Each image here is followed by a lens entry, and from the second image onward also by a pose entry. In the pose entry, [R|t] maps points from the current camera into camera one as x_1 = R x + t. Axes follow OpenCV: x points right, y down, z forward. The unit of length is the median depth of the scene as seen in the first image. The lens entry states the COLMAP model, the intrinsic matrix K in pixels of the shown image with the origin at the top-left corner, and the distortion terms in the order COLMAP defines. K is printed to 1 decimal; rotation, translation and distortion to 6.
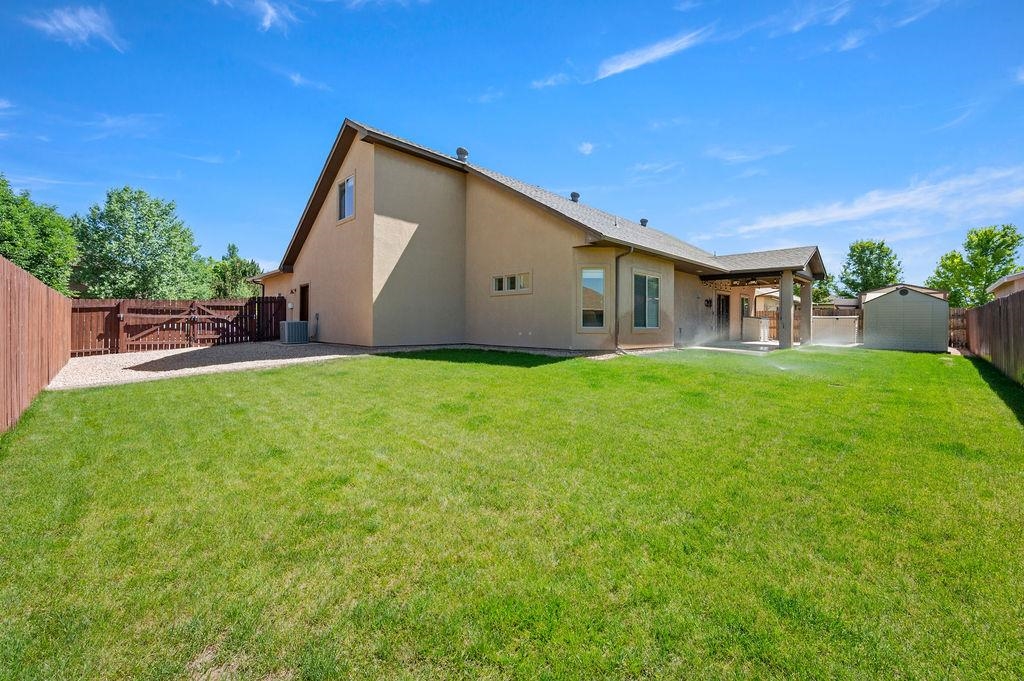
lens RADIAL K [[413.6, 0, 517.9], [0, 413.6, 319.6], [0, 0, 1]] dist [0.000975, -0.000279]
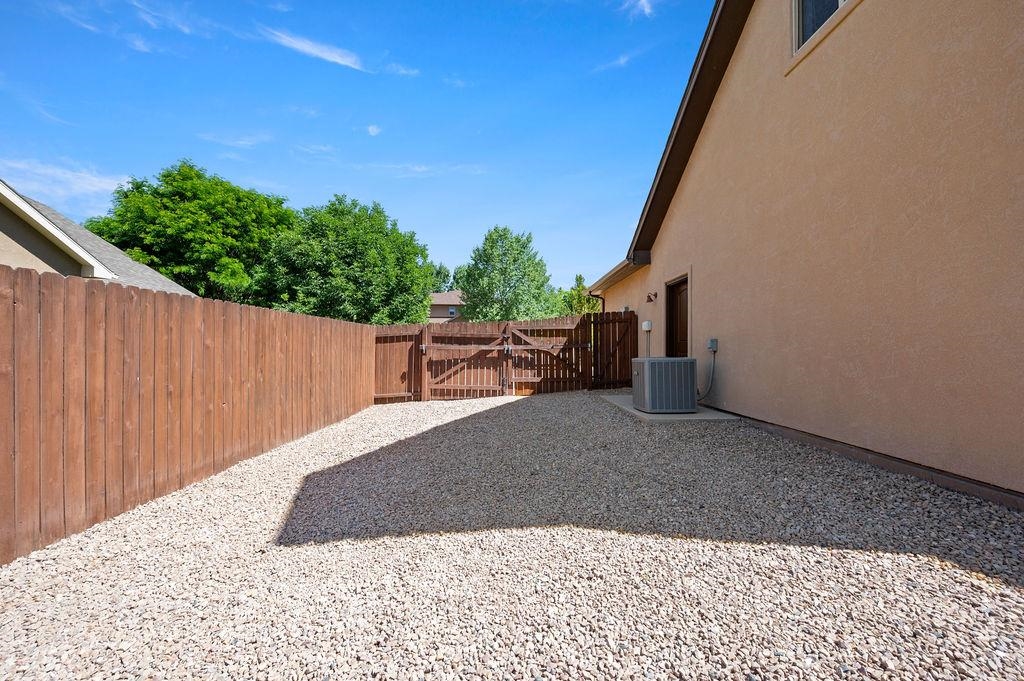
lens RADIAL K [[413.6, 0, 512.3], [0, 413.6, 343.6], [0, 0, 1]] dist [0.000975, -0.000279]
pose [[0.712866, -0.010966, -0.701215, -0.322382], [0.004813, 0.999931, -0.010744, -0.006230], [0.701284, 0.004284, 0.712869, 0.536768]]
